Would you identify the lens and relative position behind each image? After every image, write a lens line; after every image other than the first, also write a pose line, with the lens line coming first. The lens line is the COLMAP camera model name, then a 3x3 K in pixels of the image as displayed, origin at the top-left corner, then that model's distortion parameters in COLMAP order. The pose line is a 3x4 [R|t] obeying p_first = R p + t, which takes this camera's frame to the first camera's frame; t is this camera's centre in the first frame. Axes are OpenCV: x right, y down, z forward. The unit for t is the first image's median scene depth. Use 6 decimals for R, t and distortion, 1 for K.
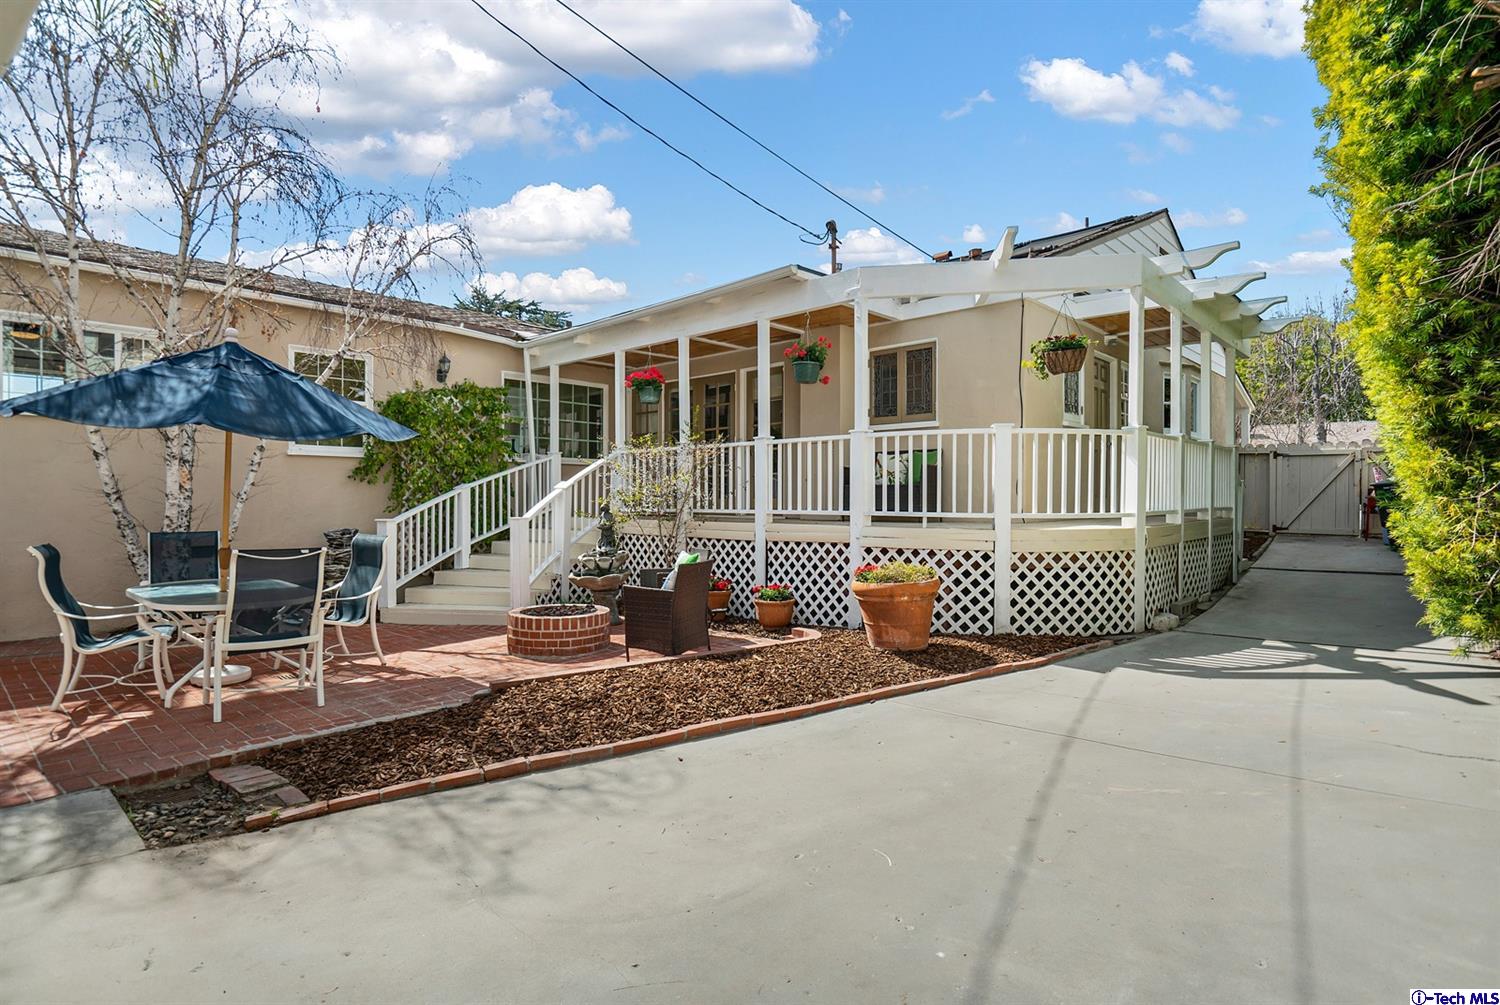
lens RADIAL K [[738.9, 0, 757.5], [0, 738.9, 488.7], [0, 0, 1]] dist [-0.000135, -0.000595]
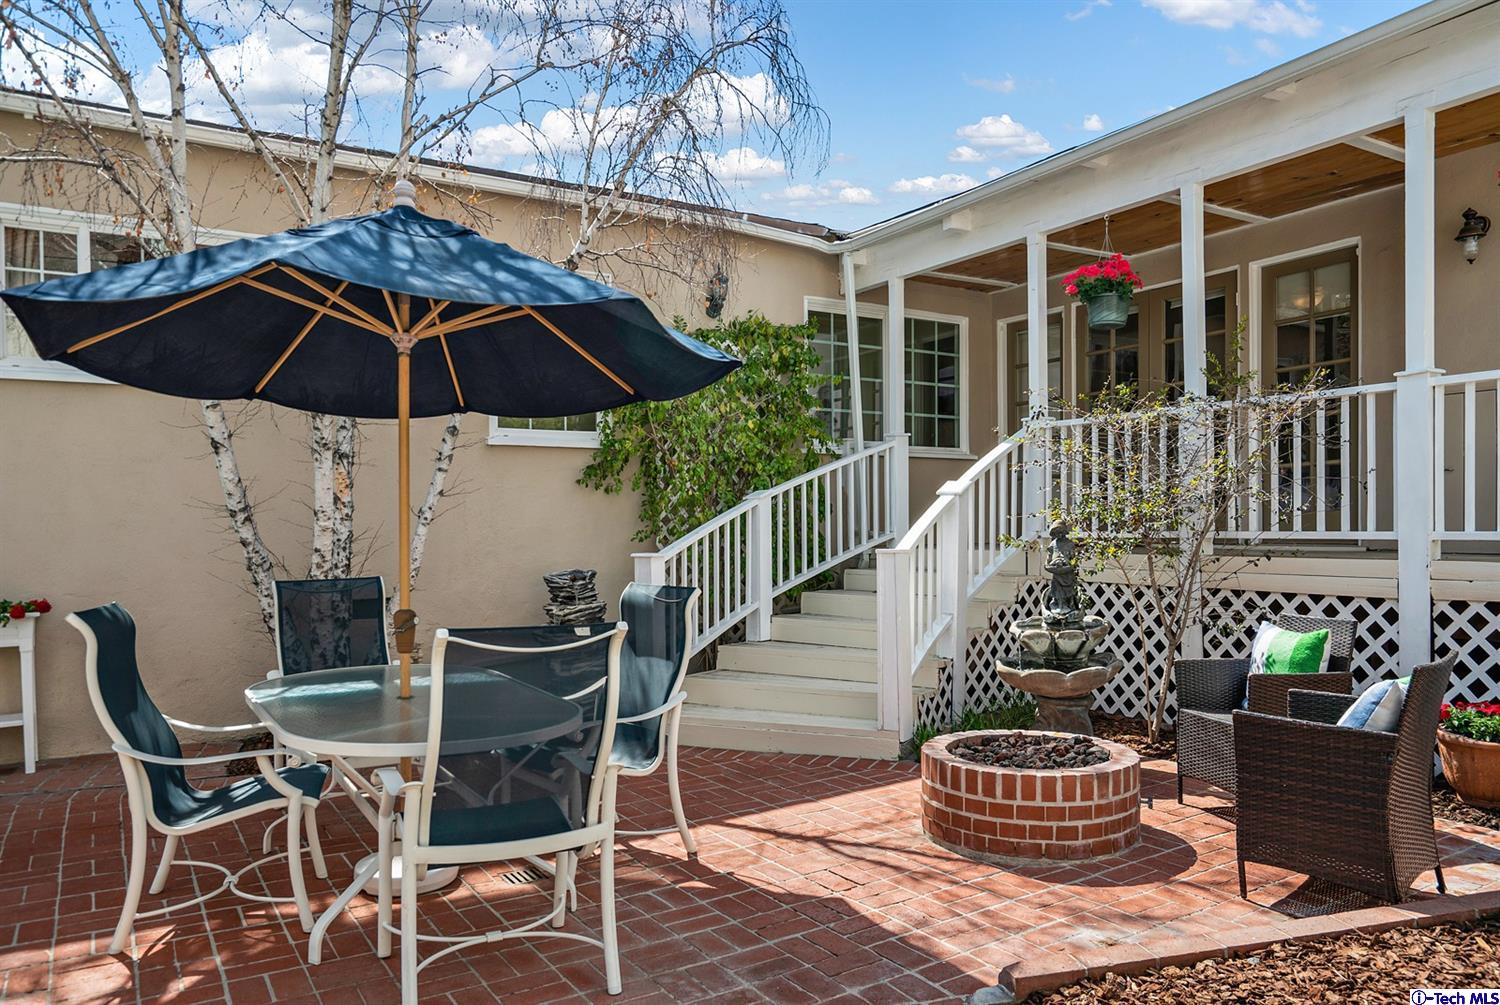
lens RADIAL K [[1039.4, 0, 748.0], [0, 1039.4, 505.1], [0, 0, 1]] dist [-0.022706, 0.009015]
pose [[0.958178, -0.015060, -0.285777, -0.199121], [0.014019, 0.999886, -0.005686, 0.009881], [0.285830, 0.001441, 0.958279, 0.261649]]
